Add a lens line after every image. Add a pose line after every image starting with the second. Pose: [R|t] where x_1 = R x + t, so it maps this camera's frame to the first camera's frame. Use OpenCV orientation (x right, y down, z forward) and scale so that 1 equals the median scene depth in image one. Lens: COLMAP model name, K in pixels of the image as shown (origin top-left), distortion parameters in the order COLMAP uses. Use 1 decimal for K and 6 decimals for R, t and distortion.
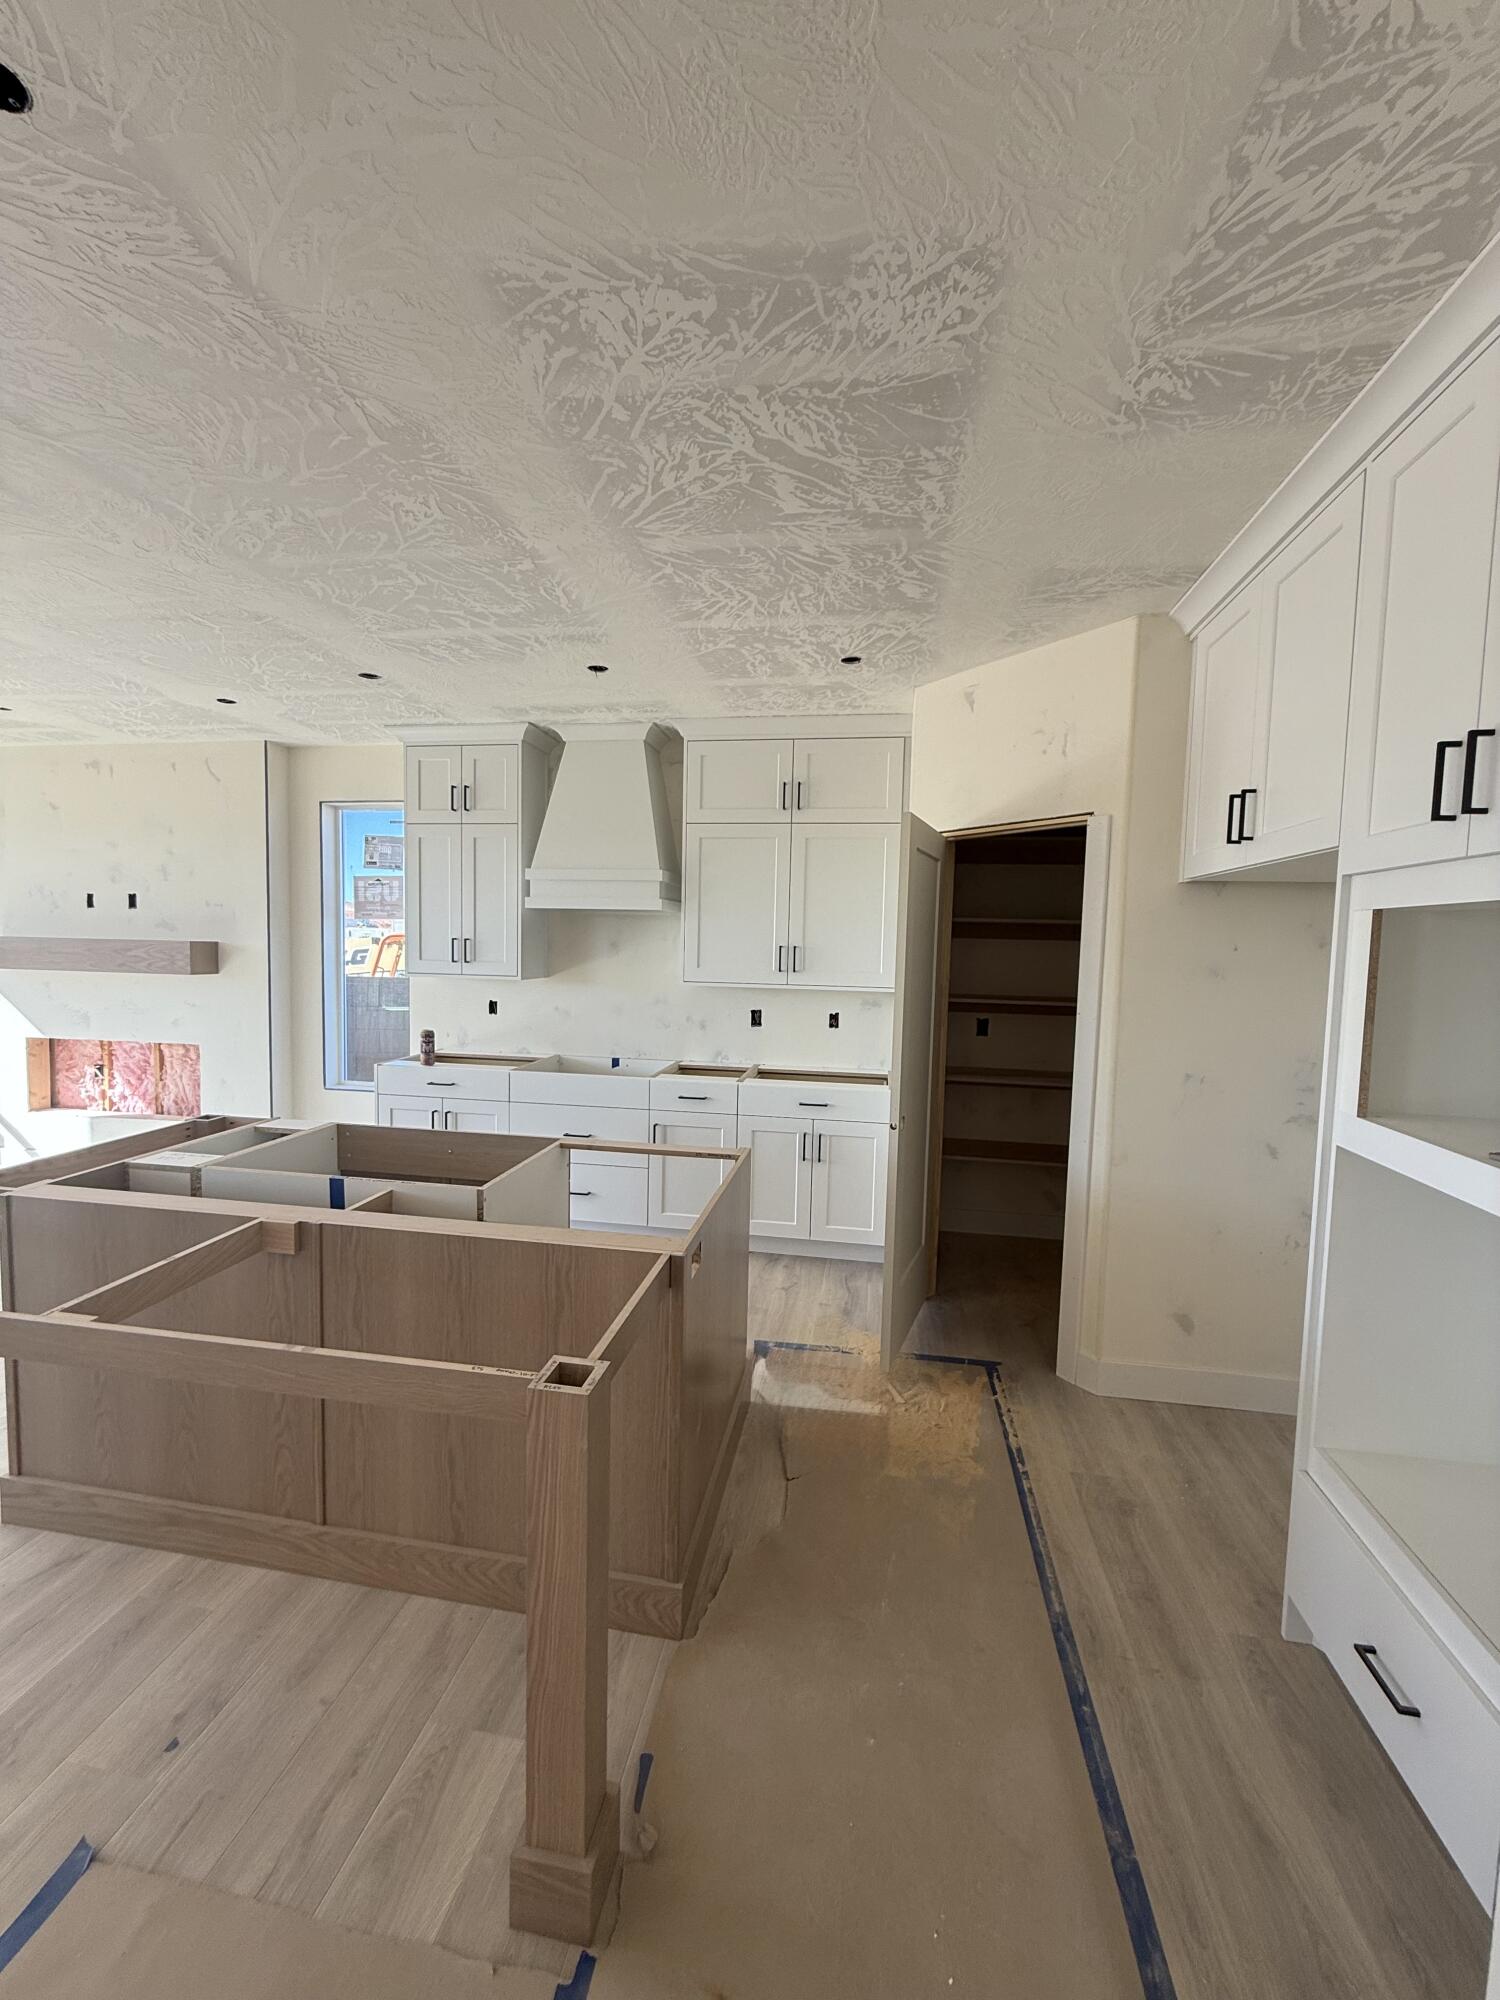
lens RADIAL K [[794.4, 0, 751.1], [0, 794.4, 994.5], [0, 0, 1]] dist [-0.000653, 0.000088]
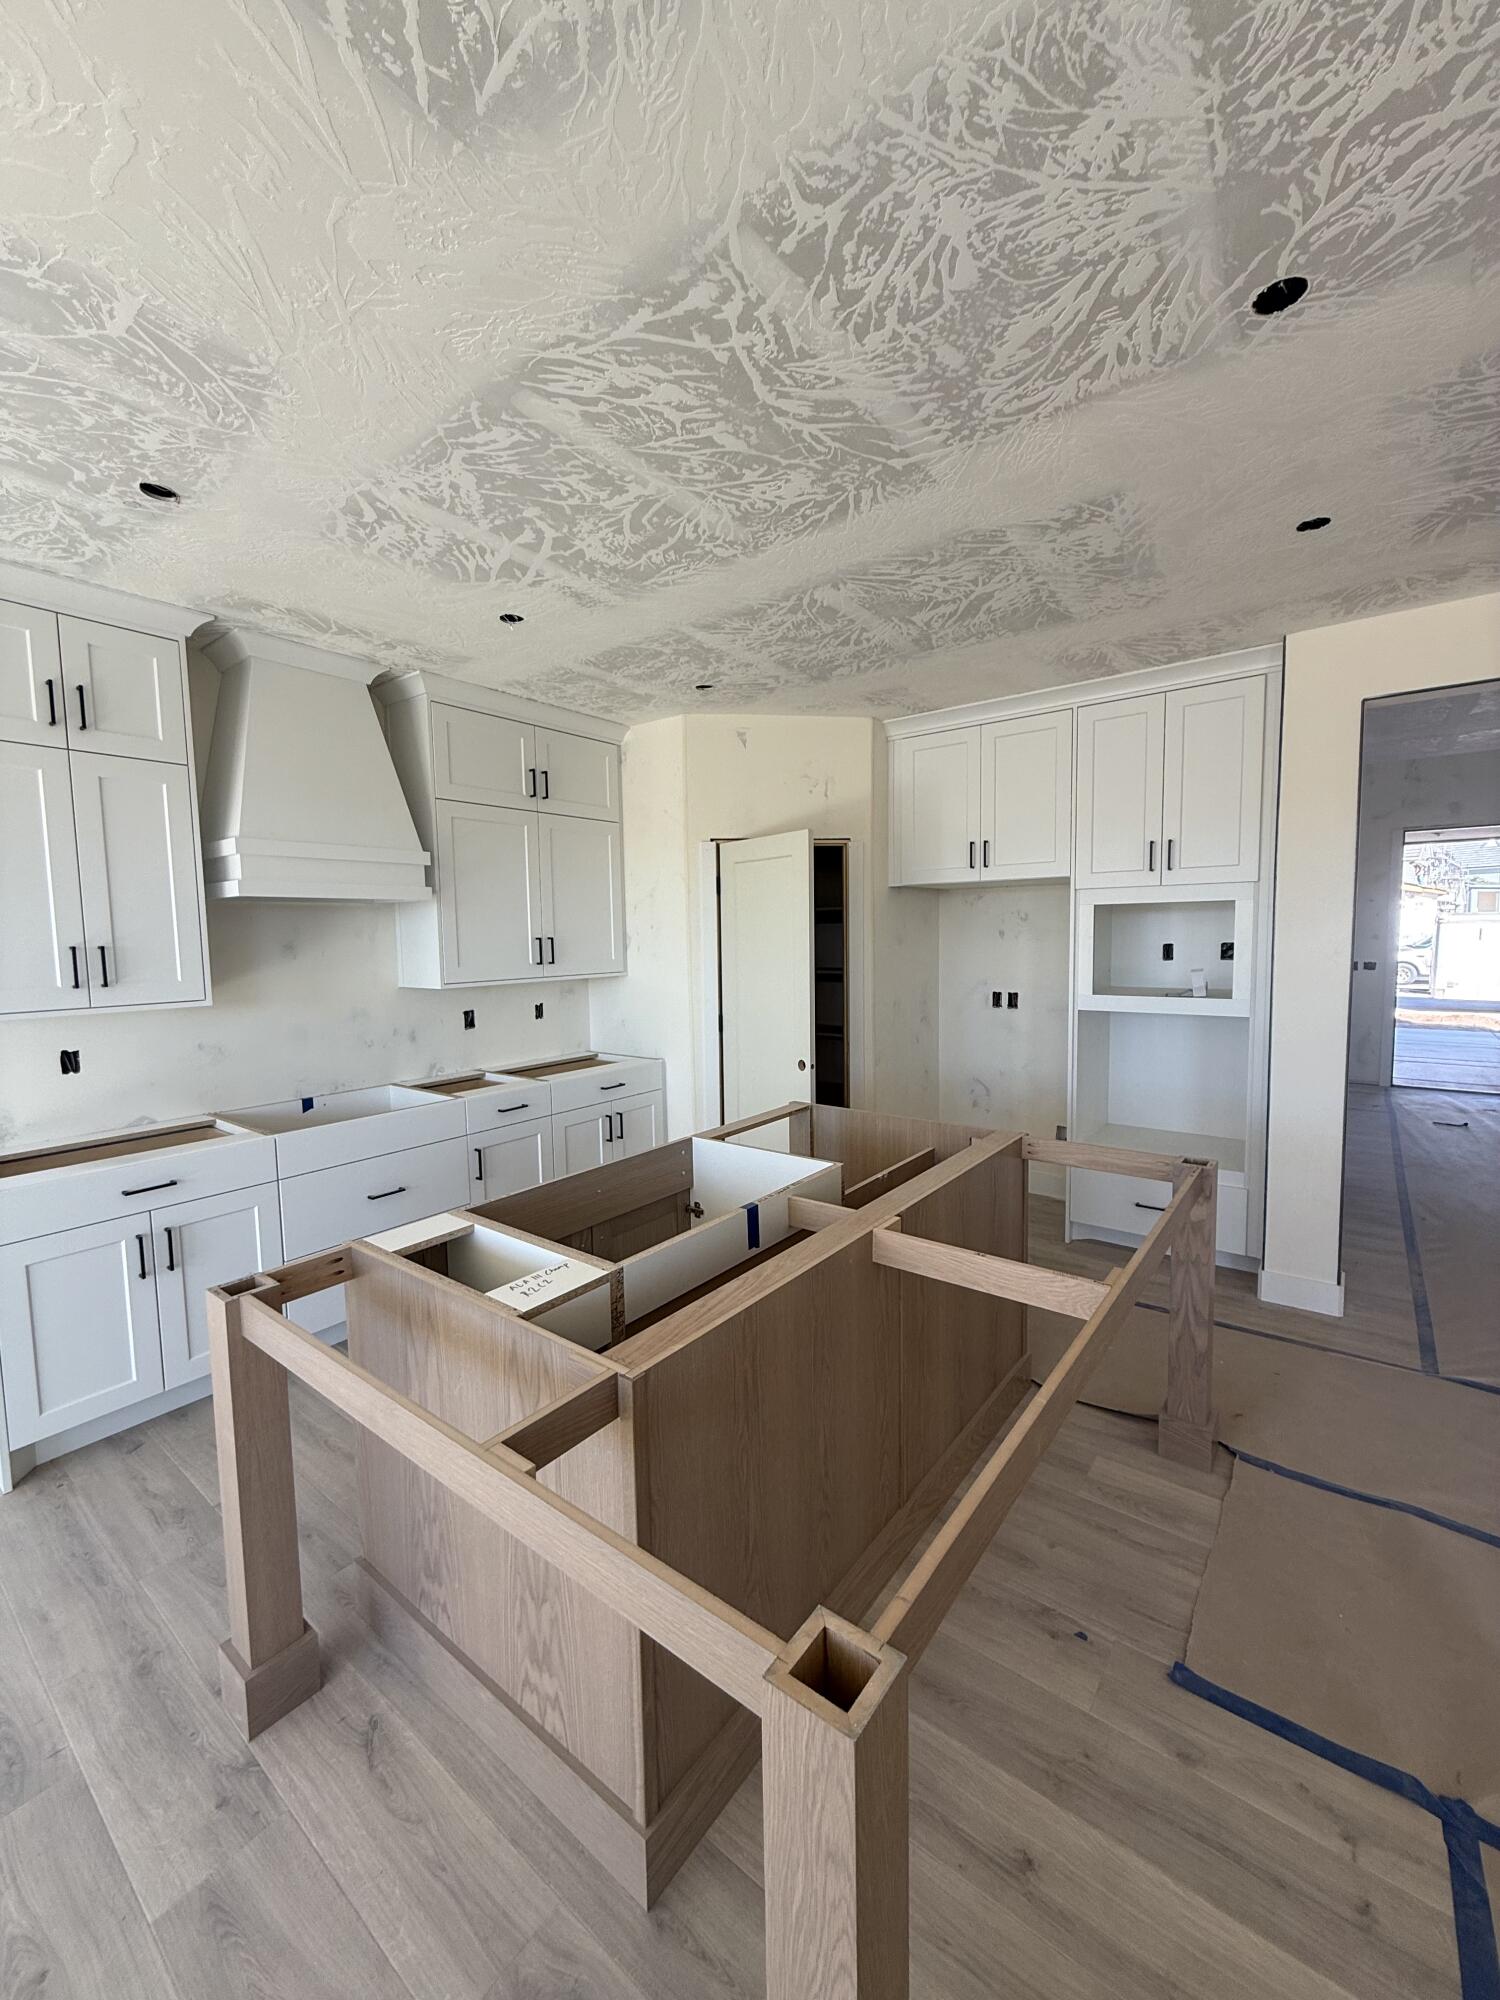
lens RADIAL K [[794.4, 0, 751.1], [0, 794.4, 994.5], [0, 0, 1]] dist [-0.000653, 0.000088]
pose [[0.471822, -0.099492, 0.876063, -0.885401], [0.086102, 0.994063, 0.066521, -0.043722], [-0.877480, 0.044045, 0.477587, 0.393620]]
